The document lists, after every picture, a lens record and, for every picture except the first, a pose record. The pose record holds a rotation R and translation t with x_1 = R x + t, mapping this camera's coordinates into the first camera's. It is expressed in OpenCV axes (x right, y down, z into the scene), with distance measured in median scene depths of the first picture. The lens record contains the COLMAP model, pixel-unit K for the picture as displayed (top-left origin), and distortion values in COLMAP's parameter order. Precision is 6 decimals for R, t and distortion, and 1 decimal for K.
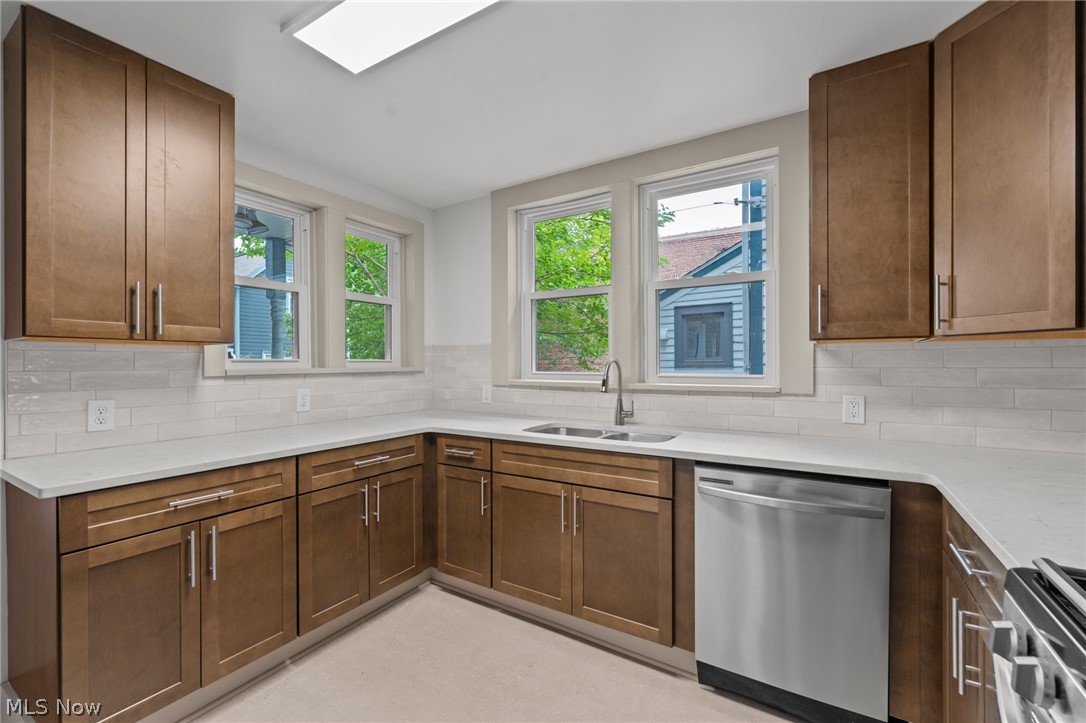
lens RADIAL K [[457.7, 0, 544.7], [0, 457.7, 362.0], [0, 0, 1]] dist [-0.002766, -0.000083]
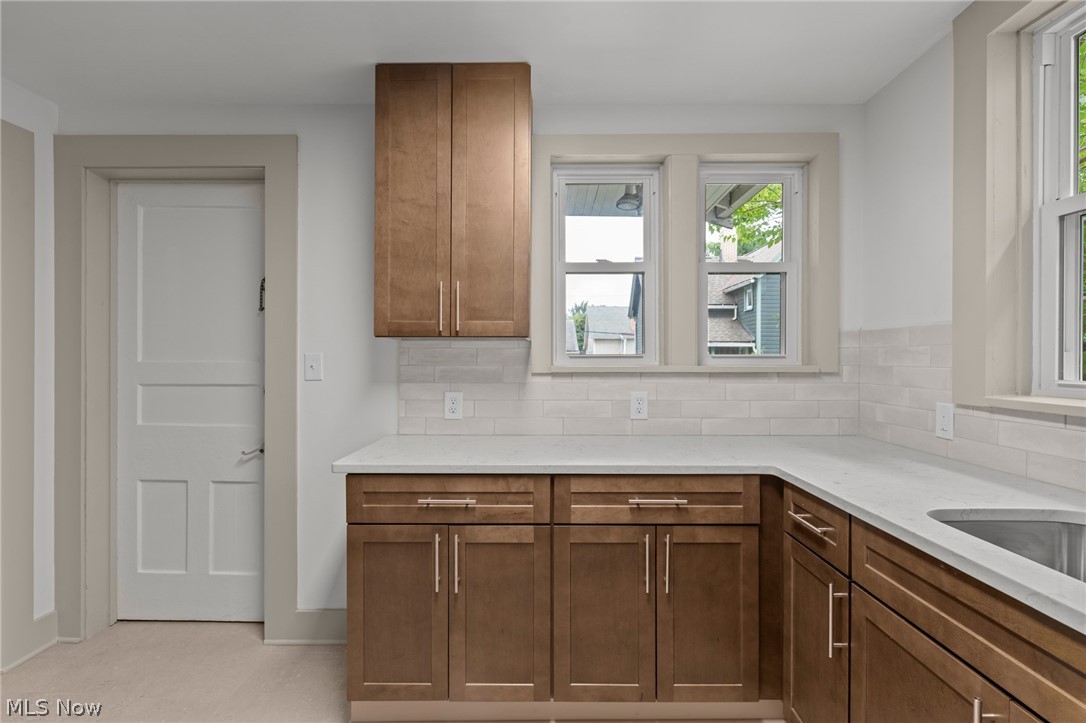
lens RADIAL K [[529.1, 0, 542.8], [0, 529.1, 361.9], [0, 0, 1]] dist [0.005180, -0.001967]
pose [[0.518267, 0.008341, -0.855178, 0.211206], [-0.000781, 0.999957, 0.009280, -0.001592], [0.855218, -0.004142, 0.518251, 0.439280]]
